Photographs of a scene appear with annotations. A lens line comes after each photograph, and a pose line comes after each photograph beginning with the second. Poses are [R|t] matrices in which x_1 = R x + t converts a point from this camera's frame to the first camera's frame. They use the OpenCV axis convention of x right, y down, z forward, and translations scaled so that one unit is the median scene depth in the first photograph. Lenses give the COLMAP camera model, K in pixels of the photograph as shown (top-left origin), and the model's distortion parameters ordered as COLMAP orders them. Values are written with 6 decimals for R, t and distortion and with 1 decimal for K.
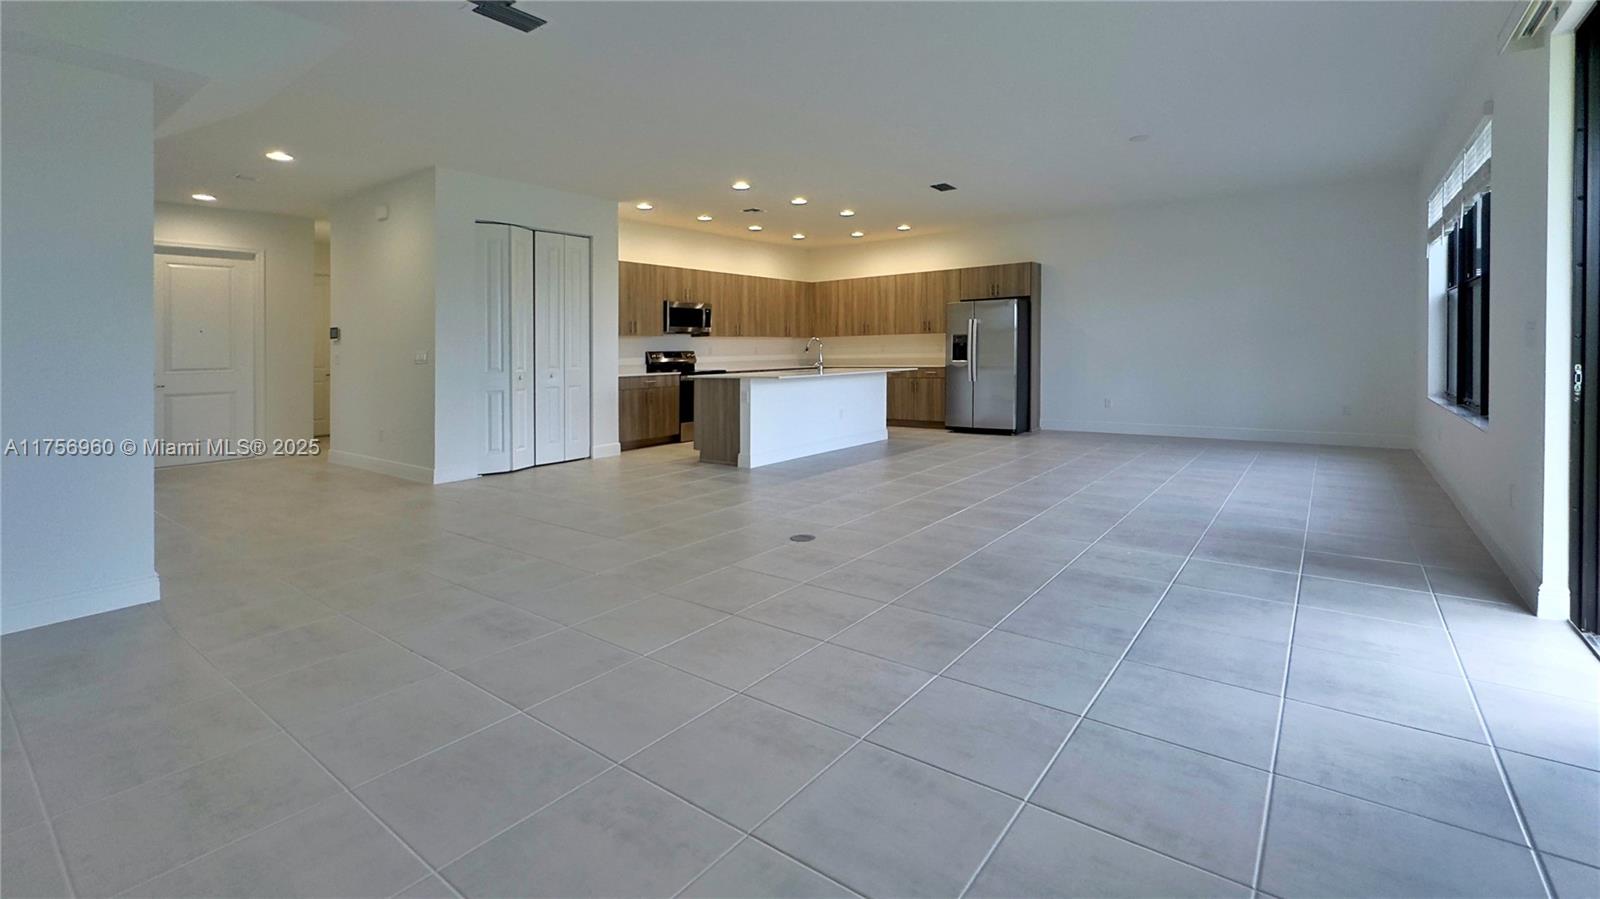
lens RADIAL K [[687.1, 0, 800.0], [0, 687.1, 449.5], [0, 0, 1]] dist [-0.000122, -0.000006]
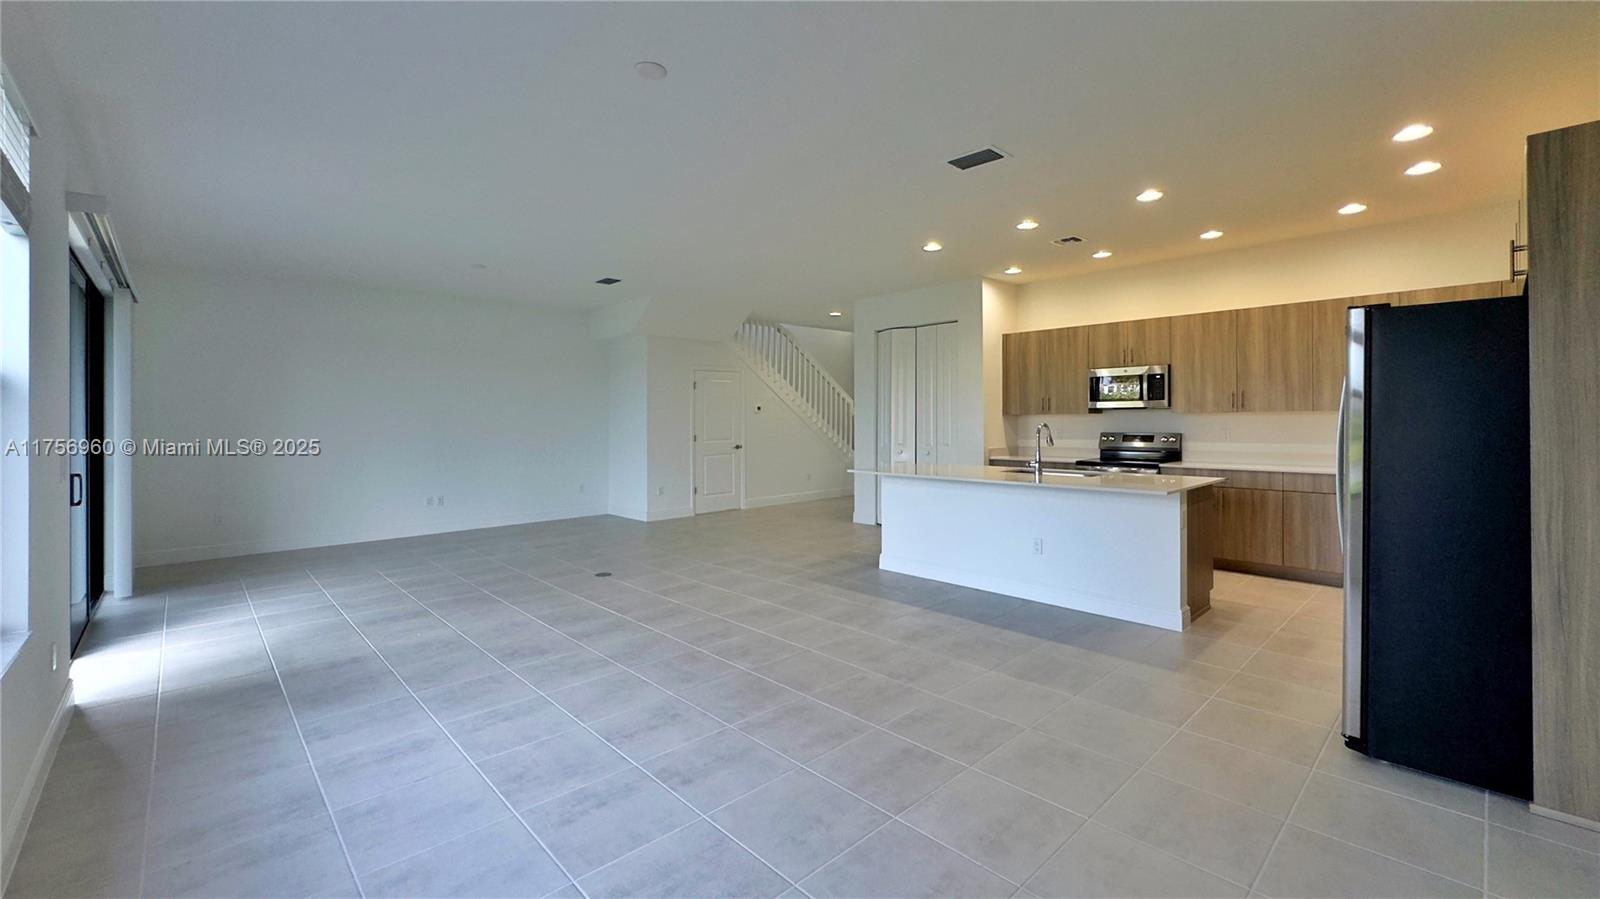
lens RADIAL K [[657.8, 0, 800.0], [0, 657.8, 449.5], [0, 0, 1]] dist [-0.000401, -0.000035]
pose [[-0.153441, 0.050056, -0.986889, 0.595095], [-0.113710, 0.991187, 0.067953, -0.140389], [0.981594, 0.122646, -0.146397, 0.791831]]
